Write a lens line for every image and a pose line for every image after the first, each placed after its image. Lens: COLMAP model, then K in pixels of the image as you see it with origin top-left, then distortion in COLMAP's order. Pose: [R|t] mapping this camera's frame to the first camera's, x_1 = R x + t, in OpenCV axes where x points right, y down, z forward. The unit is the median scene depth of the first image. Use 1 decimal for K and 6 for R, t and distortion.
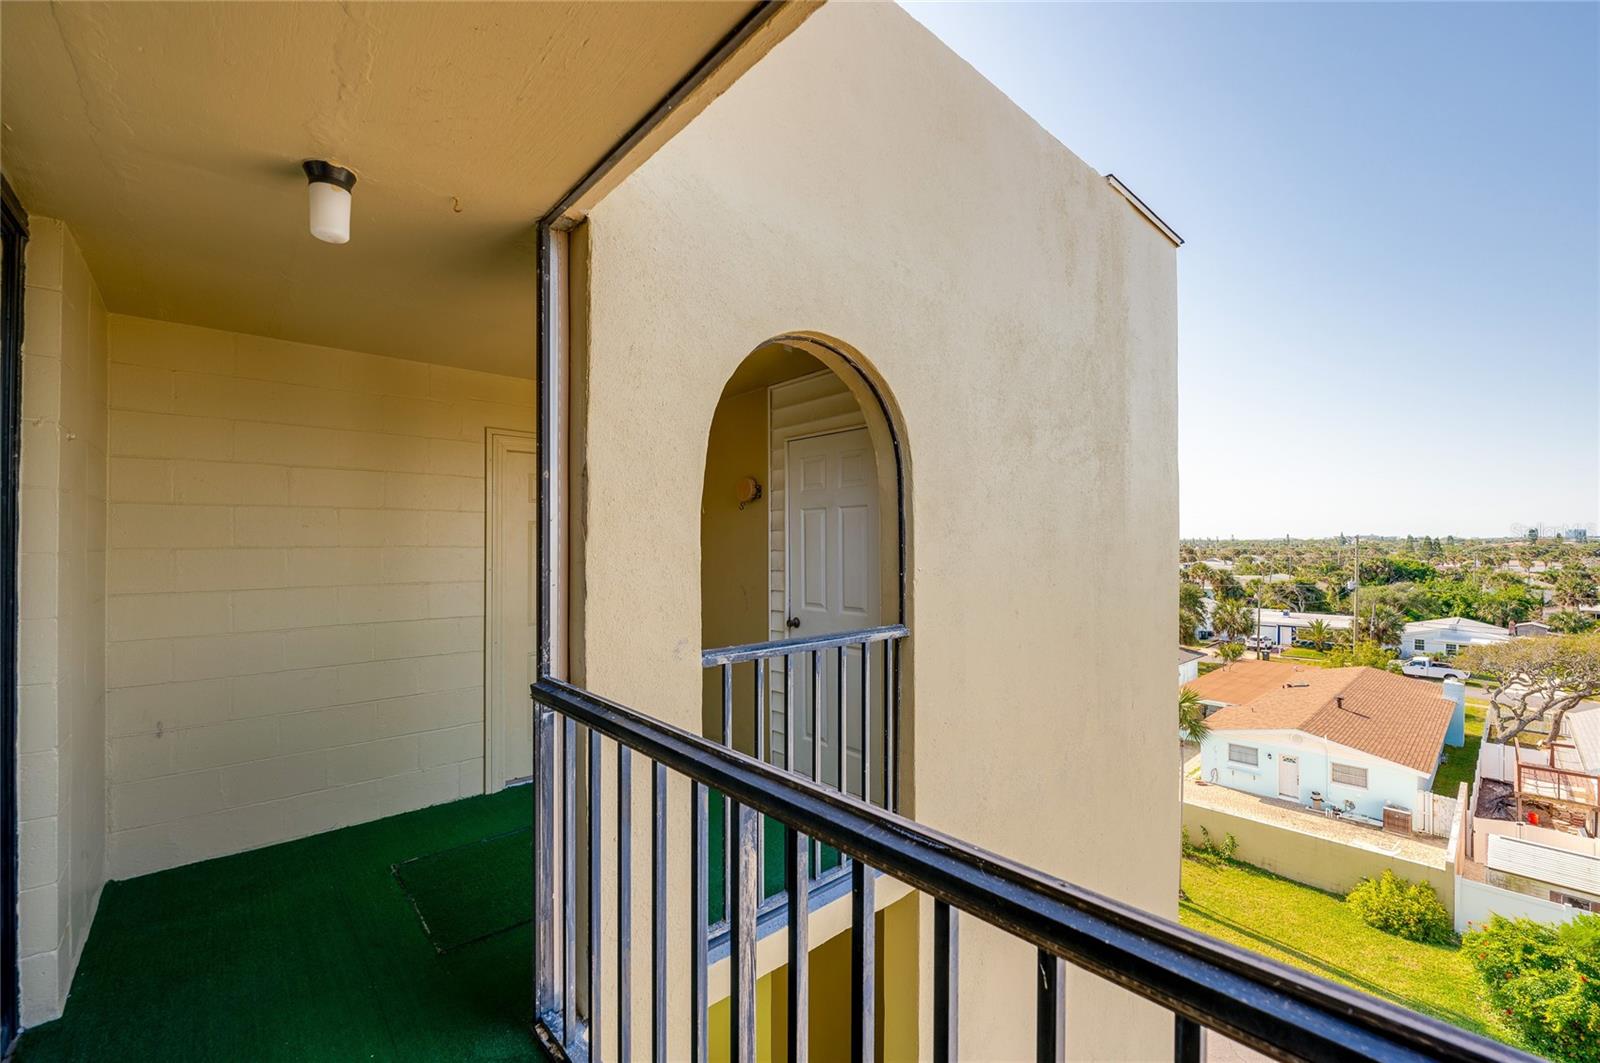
lens RADIAL K [[659.4, 0, 849.4], [0, 659.4, 535.2], [0, 0, 1]] dist [-0.000948, 0.000277]
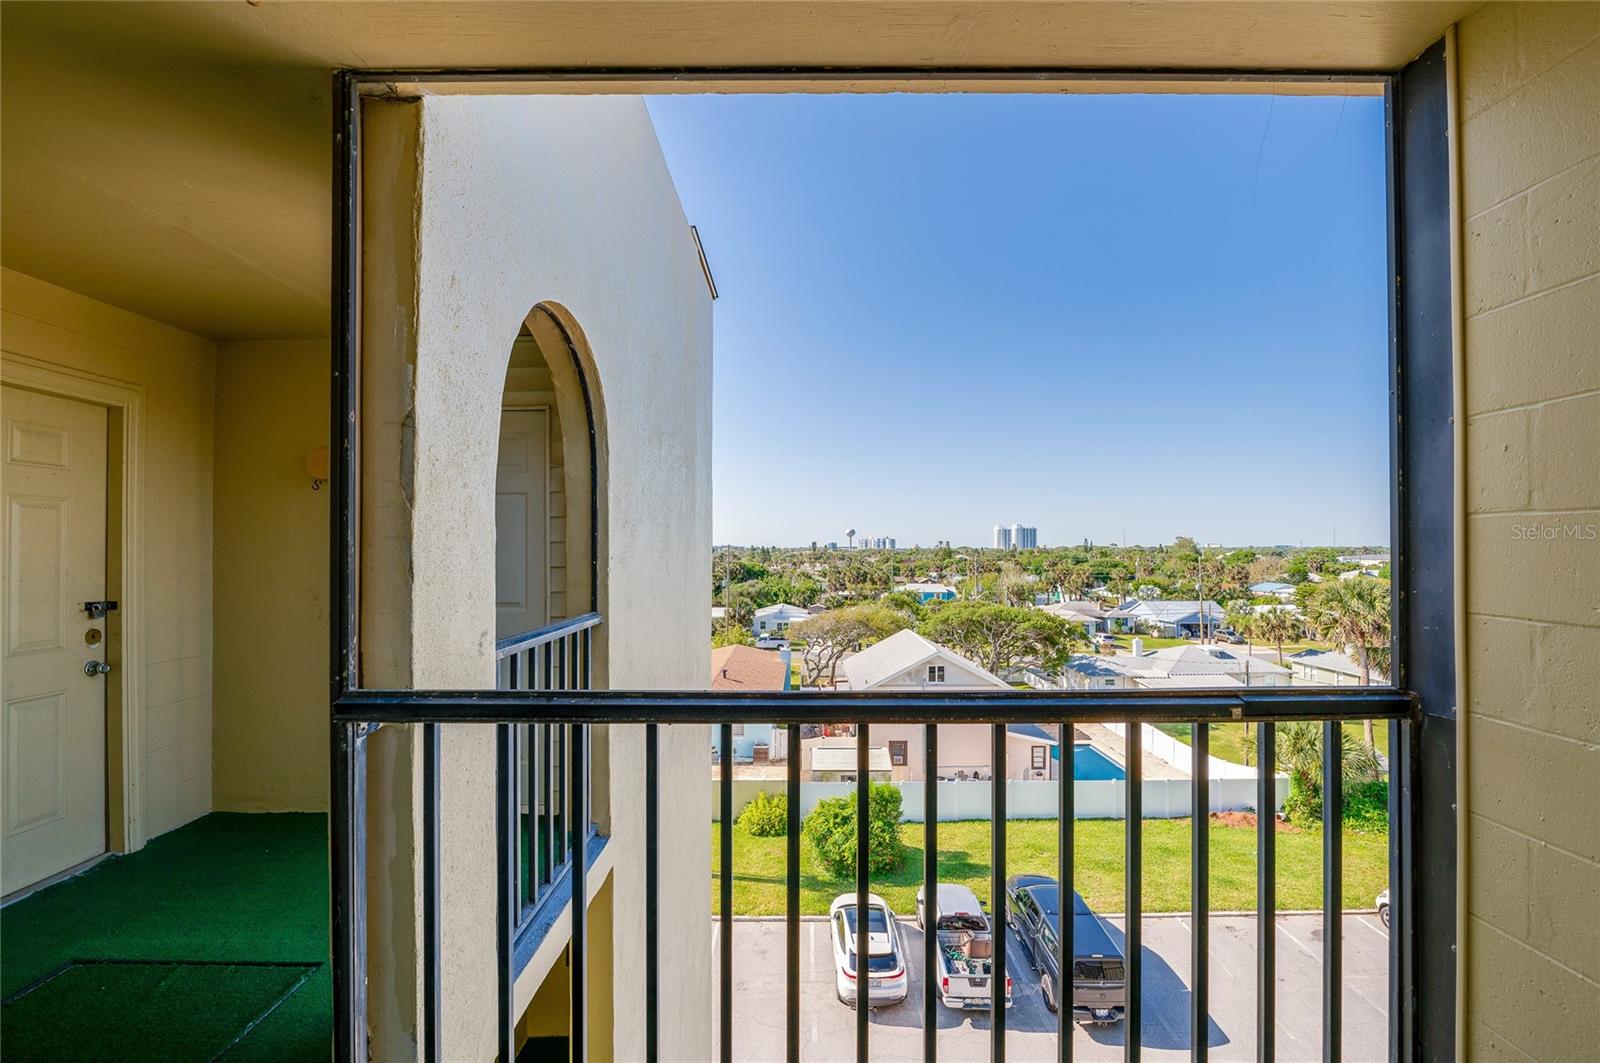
lens RADIAL K [[652.8, 0, 798.2], [0, 652.8, 545.8], [0, 0, 1]] dist [-0.000125, 0.000119]
pose [[0.690331, 0.006540, 0.723464, -0.079785], [-0.006219, 0.999976, -0.003106, 0.006381], [-0.723467, -0.002355, 0.690355, 0.015784]]
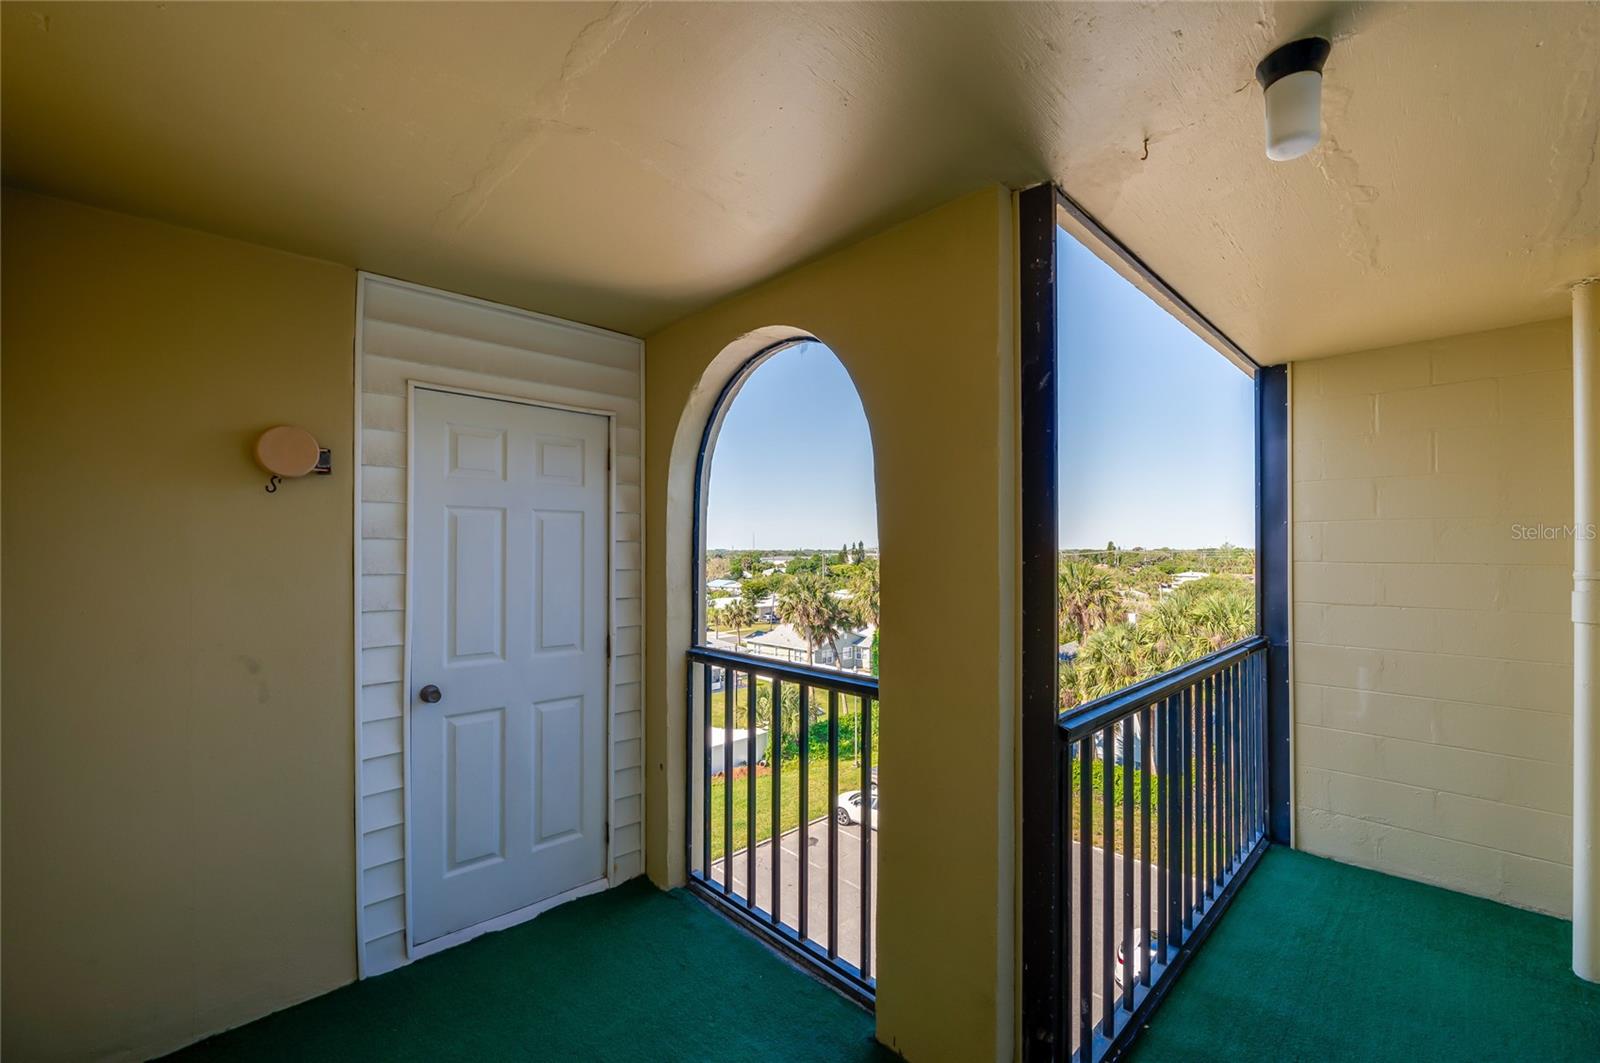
lens RADIAL K [[652.8, 0, 798.2], [0, 652.8, 545.8], [0, 0, 1]] dist [-0.000125, 0.000119]
pose [[0.008157, 0.012631, 0.999887, -0.163932], [-0.007508, 0.999893, -0.012570, 0.000687], [-0.999939, -0.007404, 0.008251, 0.160153]]
